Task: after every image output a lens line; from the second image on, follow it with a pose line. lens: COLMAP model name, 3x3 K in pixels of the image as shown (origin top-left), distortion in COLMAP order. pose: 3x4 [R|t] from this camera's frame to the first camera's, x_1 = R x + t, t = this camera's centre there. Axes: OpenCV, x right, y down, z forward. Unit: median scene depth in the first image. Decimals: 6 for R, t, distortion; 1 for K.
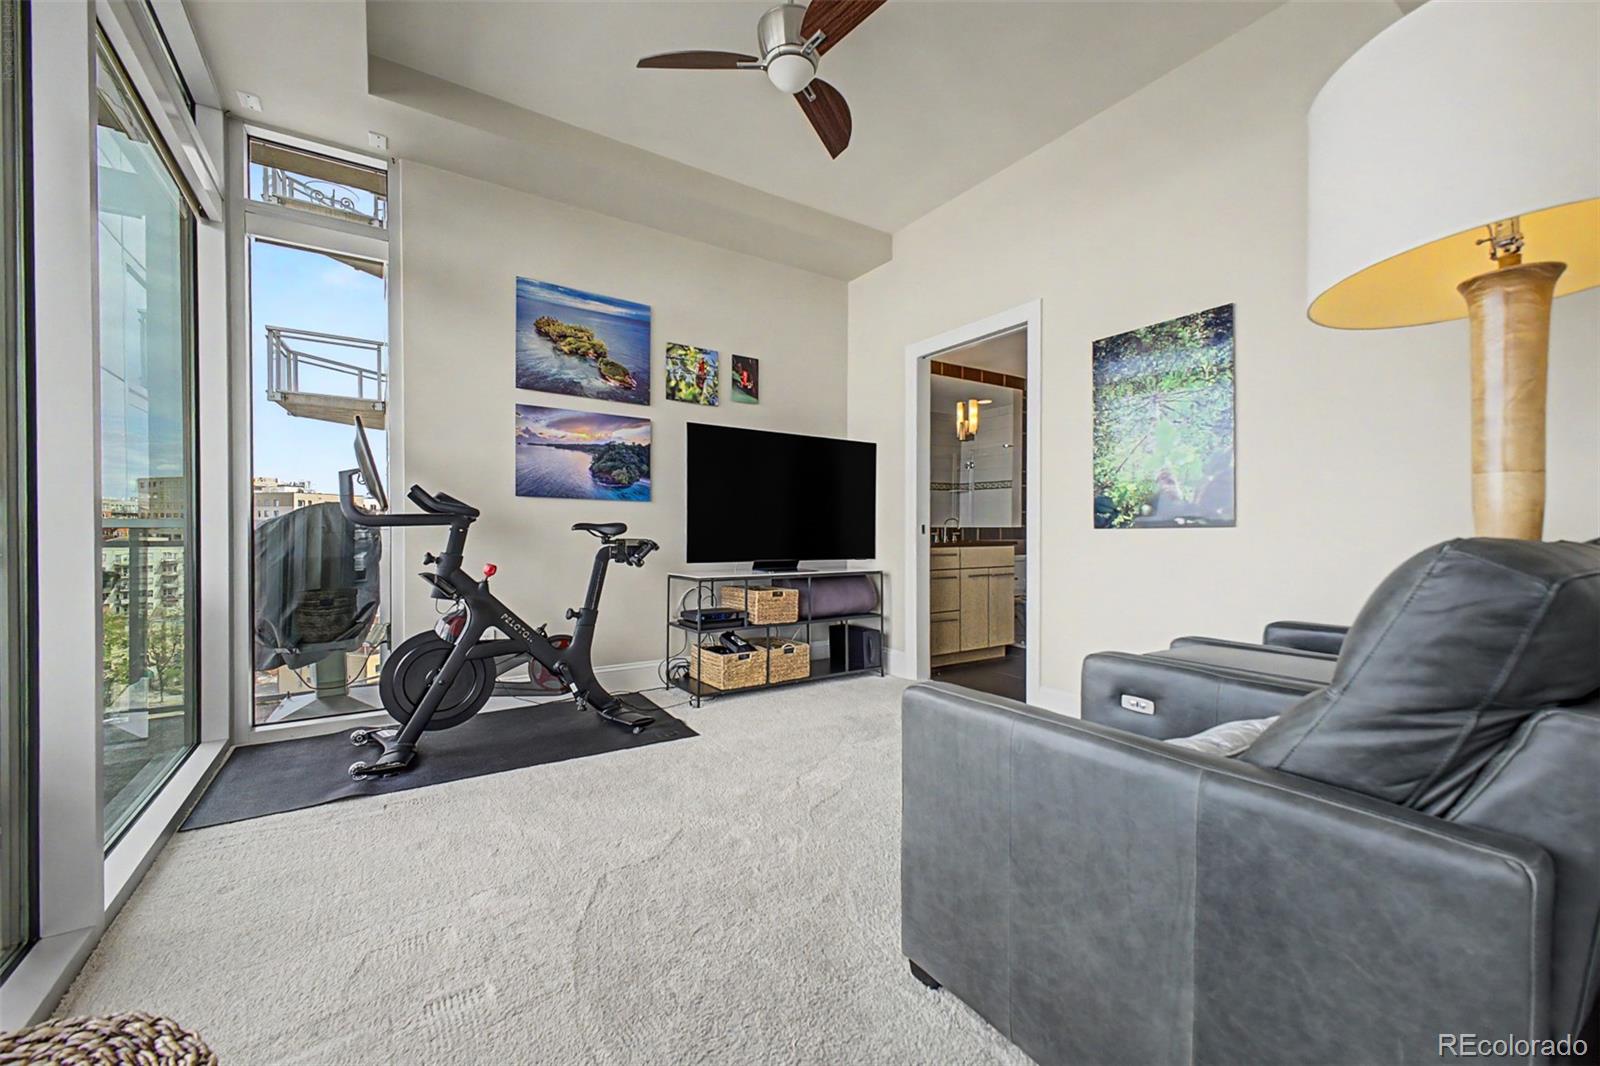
lens RADIAL K [[625.4, 0, 799.5], [0, 625.4, 532.2], [0, 0, 1]] dist [0.002045, 0.000003]
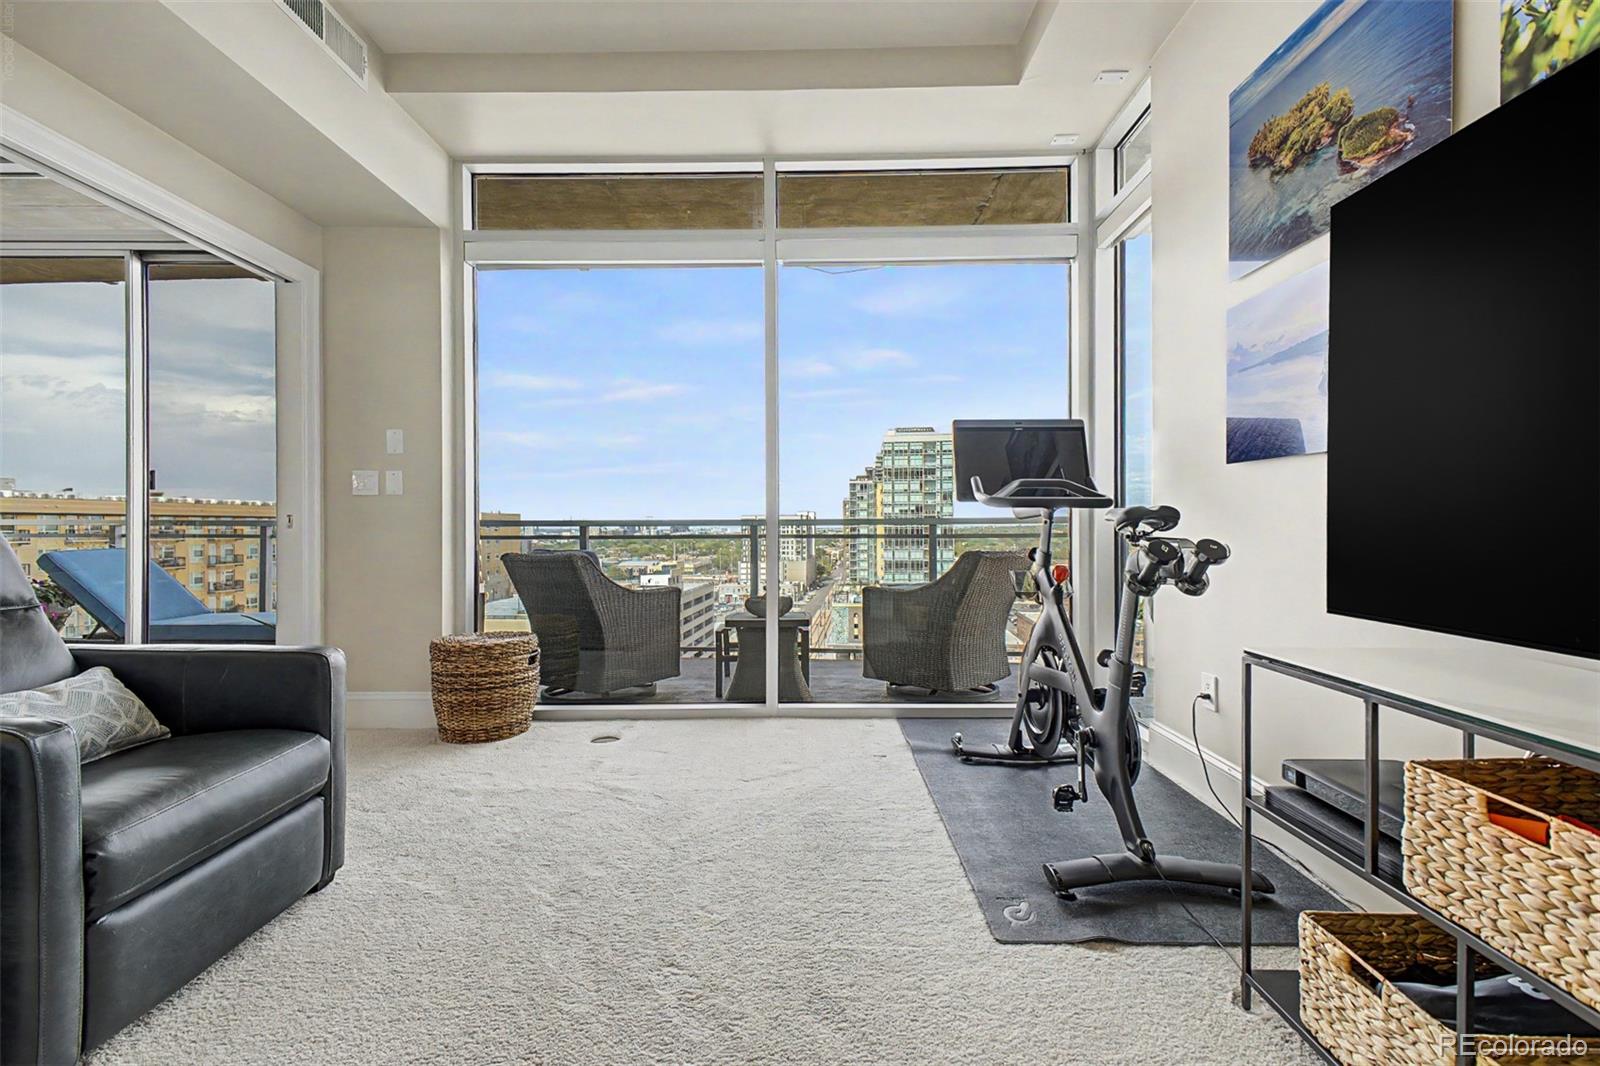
lens RADIAL K [[673.5, 0, 799.3], [0, 673.5, 527.8], [0, 0, 1]] dist [0.006494, -0.000517]
pose [[-0.566364, 0.004027, -0.824146, 0.302382], [-0.002963, 0.999972, 0.006922, 0.000661], [0.824150, 0.006362, -0.566336, 0.986570]]
